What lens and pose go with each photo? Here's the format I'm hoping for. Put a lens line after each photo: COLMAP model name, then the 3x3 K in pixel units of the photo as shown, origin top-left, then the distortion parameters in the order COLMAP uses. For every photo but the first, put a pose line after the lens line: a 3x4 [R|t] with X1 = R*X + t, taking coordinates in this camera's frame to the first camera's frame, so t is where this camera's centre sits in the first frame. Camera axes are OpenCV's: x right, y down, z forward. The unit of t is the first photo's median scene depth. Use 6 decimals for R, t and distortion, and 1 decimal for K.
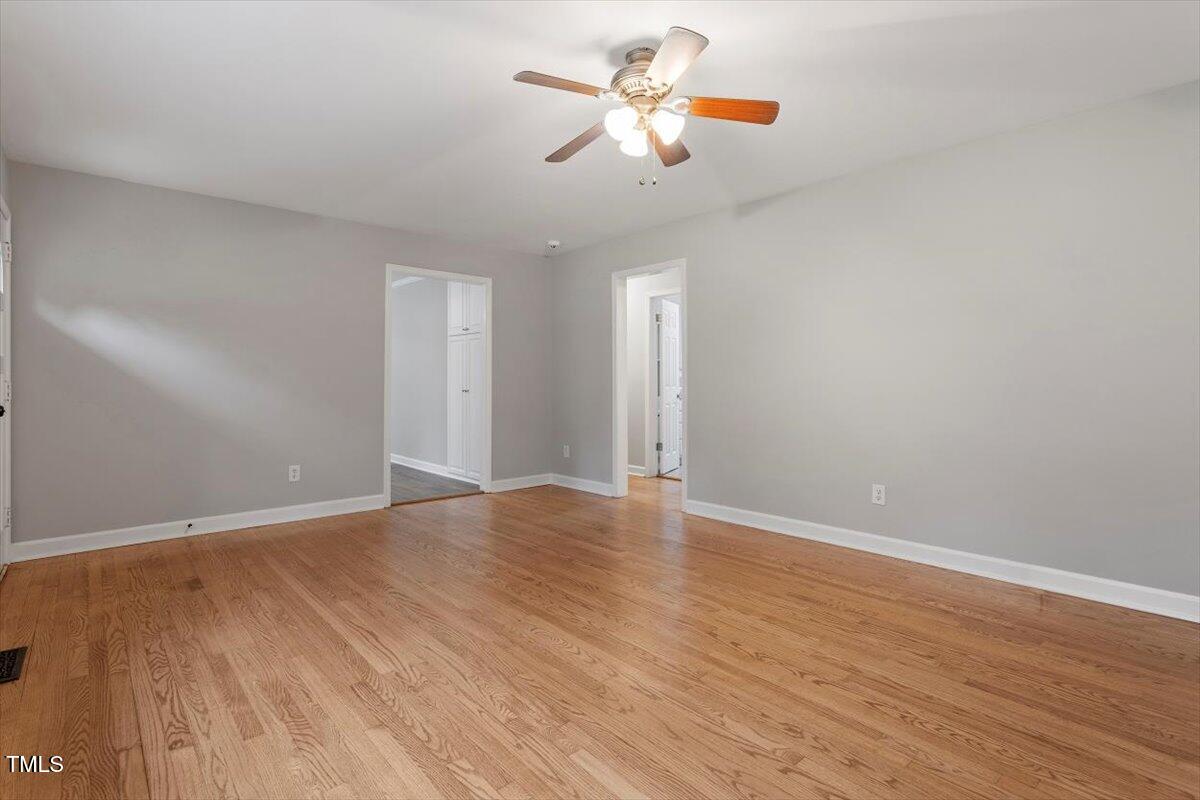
lens RADIAL K [[577.0, 0, 601.0], [0, 577.0, 382.0], [0, 0, 1]] dist [0.000910, 0.000414]
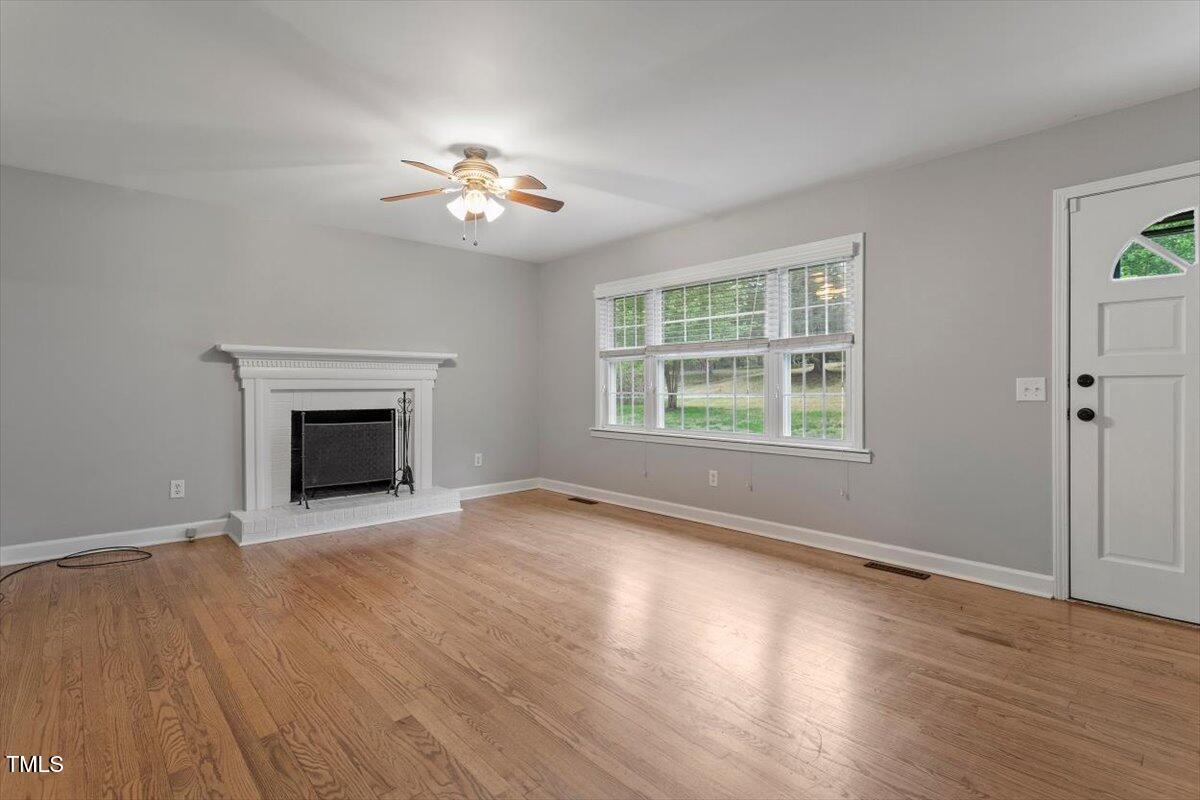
lens RADIAL K [[570.0, 0, 599.7], [0, 570.0, 391.8], [0, 0, 1]] dist [0.000970, 0.000883]
pose [[-0.999895, 0.001940, -0.014351, -0.206744], [0.001801, 0.999951, 0.009730, -0.002447], [0.014369, 0.009704, -0.999850, 2.388804]]
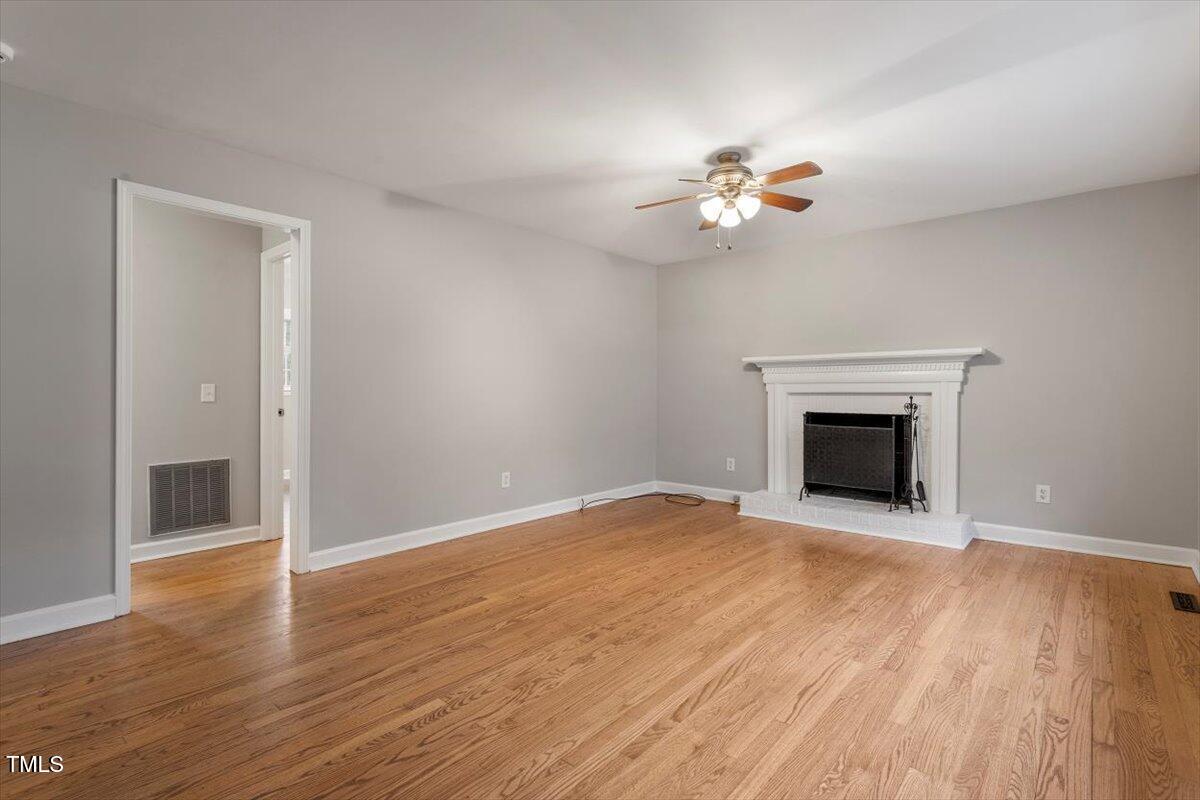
lens RADIAL K [[574.8, 0, 602.2], [0, 574.8, 407.8], [0, 0, 1]] dist [-0.002840, -0.000385]
pose [[-0.131863, -0.028465, 0.990859, -1.250290], [0.002089, 0.999577, 0.028993, -0.000863], [-0.991266, 0.005893, -0.131748, 1.490147]]
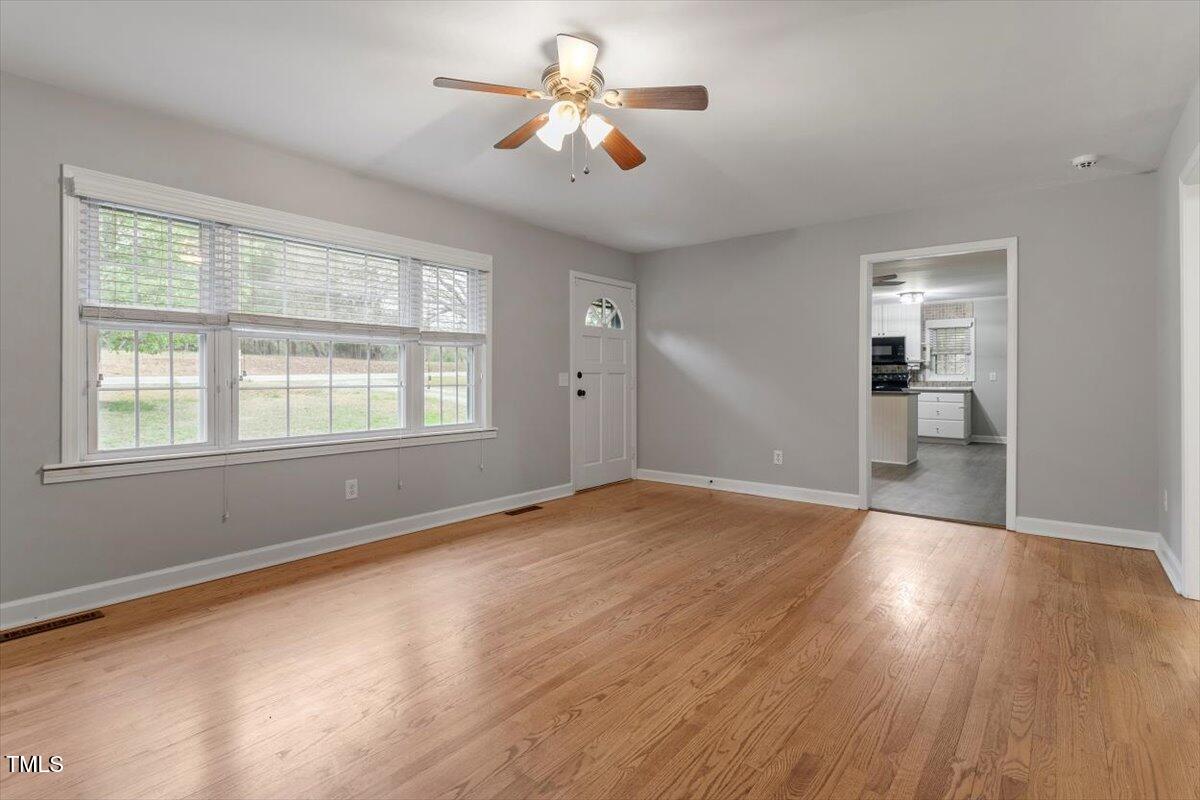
lens RADIAL K [[577.0, 0, 601.0], [0, 577.0, 382.0], [0, 0, 1]] dist [0.000910, 0.000414]
pose [[0.161951, 0.006970, -0.986774, 1.069769], [-0.002558, 0.999975, 0.006644, -0.000672], [0.986795, 0.001449, 0.161965, 0.889737]]
